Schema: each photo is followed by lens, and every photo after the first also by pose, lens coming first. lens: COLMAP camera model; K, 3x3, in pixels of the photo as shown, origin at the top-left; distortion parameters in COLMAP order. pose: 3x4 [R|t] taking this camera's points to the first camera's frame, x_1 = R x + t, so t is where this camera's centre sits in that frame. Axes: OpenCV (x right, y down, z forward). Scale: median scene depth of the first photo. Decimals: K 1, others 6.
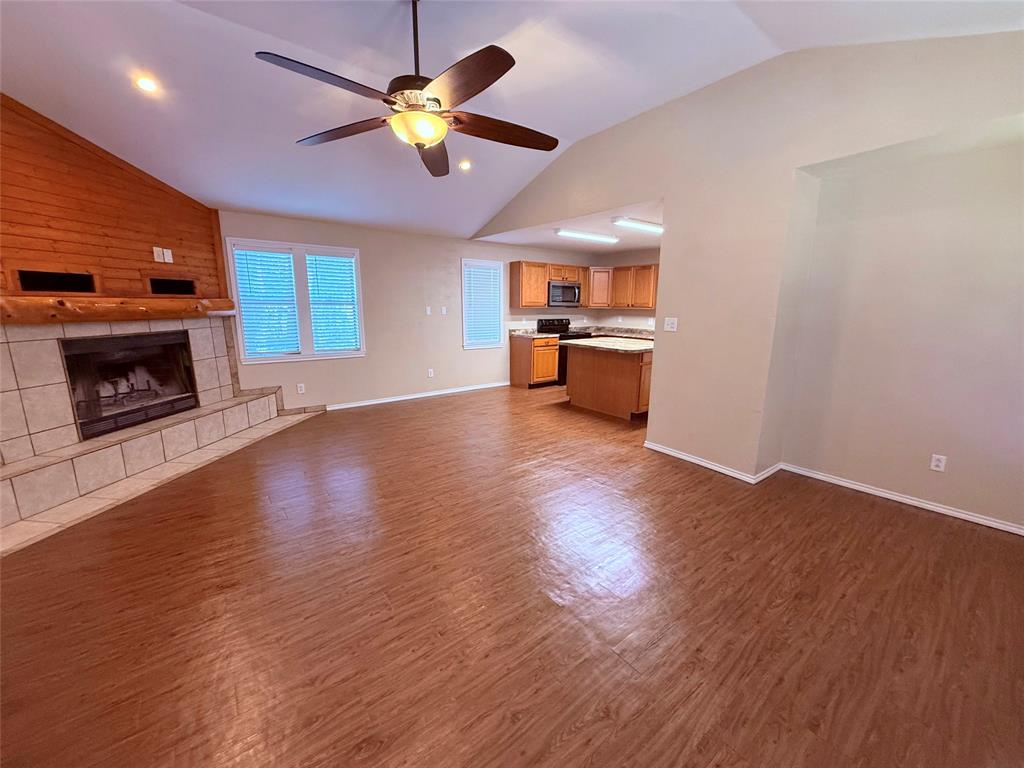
lens RADIAL K [[407.4, 0, 501.5], [0, 407.4, 382.0], [0, 0, 1]] dist [0.000094, 0.000290]
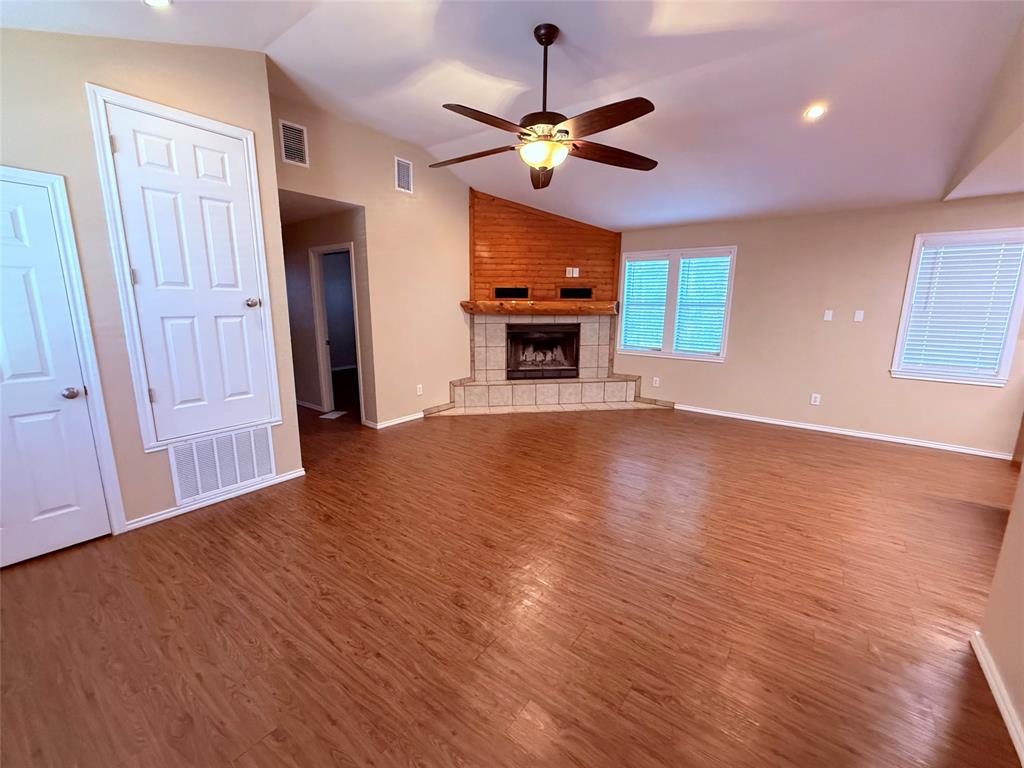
lens RADIAL K [[407.4, 0, 512.8], [0, 407.4, 388.3], [0, 0, 1]] dist [0.000094, 0.000290]
pose [[0.276952, 0.195586, -0.940768, 0.544262], [-0.186333, 0.971412, 0.147102, -0.070696], [0.942644, 0.134556, 0.305478, 0.362104]]
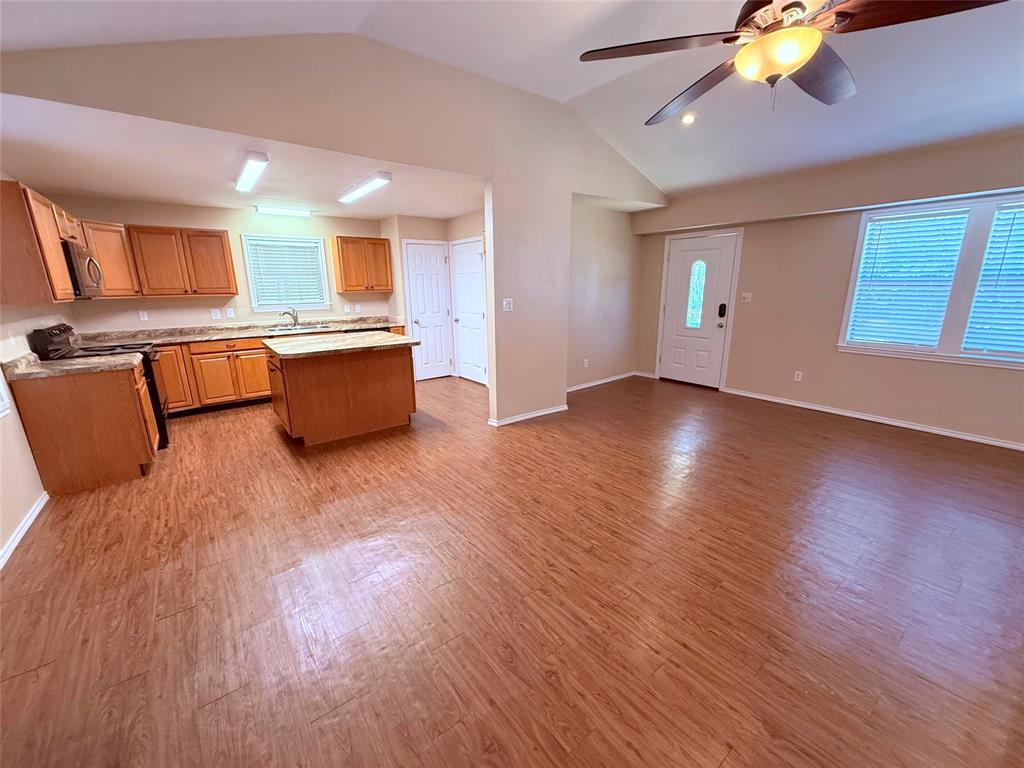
lens RADIAL K [[407.4, 0, 509.5], [0, 407.4, 388.8], [0, 0, 1]] dist [0.000094, 0.000290]
pose [[-0.021607, -0.257345, 0.966078, -0.591917], [0.200304, 0.945597, 0.256369, -0.181085], [-0.979496, 0.199048, 0.031116, 0.878850]]
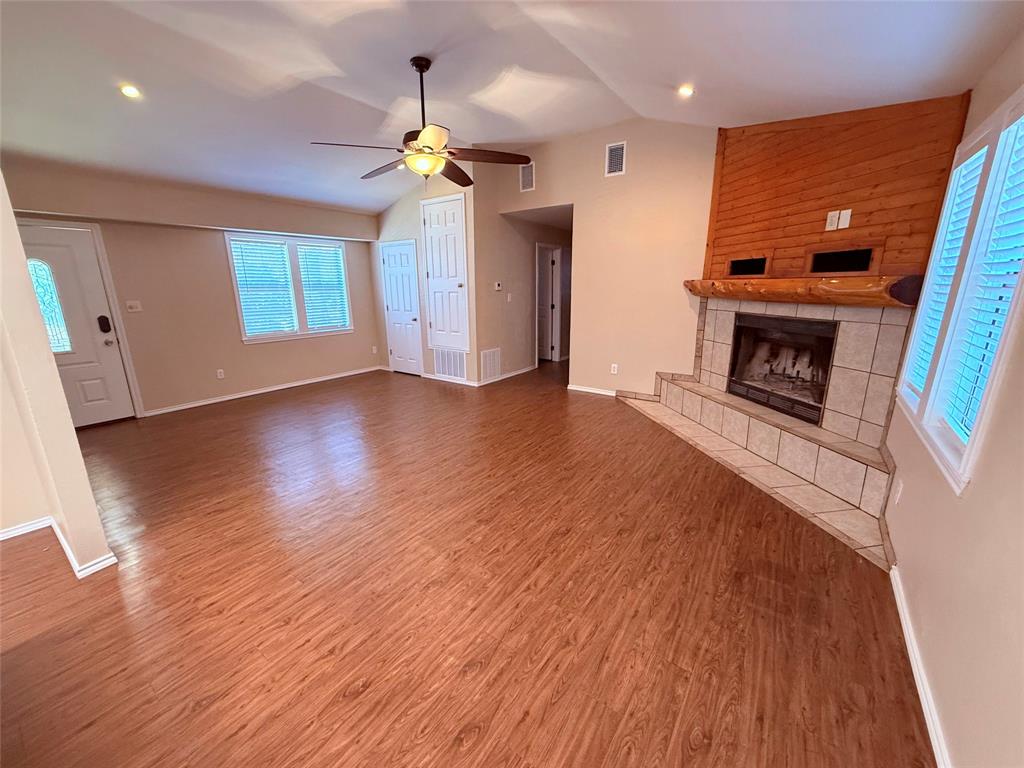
lens RADIAL K [[407.4, 0, 513.4], [0, 407.4, 387.0], [0, 0, 1]] dist [0.000094, 0.000290]
pose [[-0.950413, 0.082682, -0.299797, -0.001373], [-0.052112, 0.908038, 0.415635, -0.285579], [0.306592, 0.410648, -0.858702, 1.458545]]
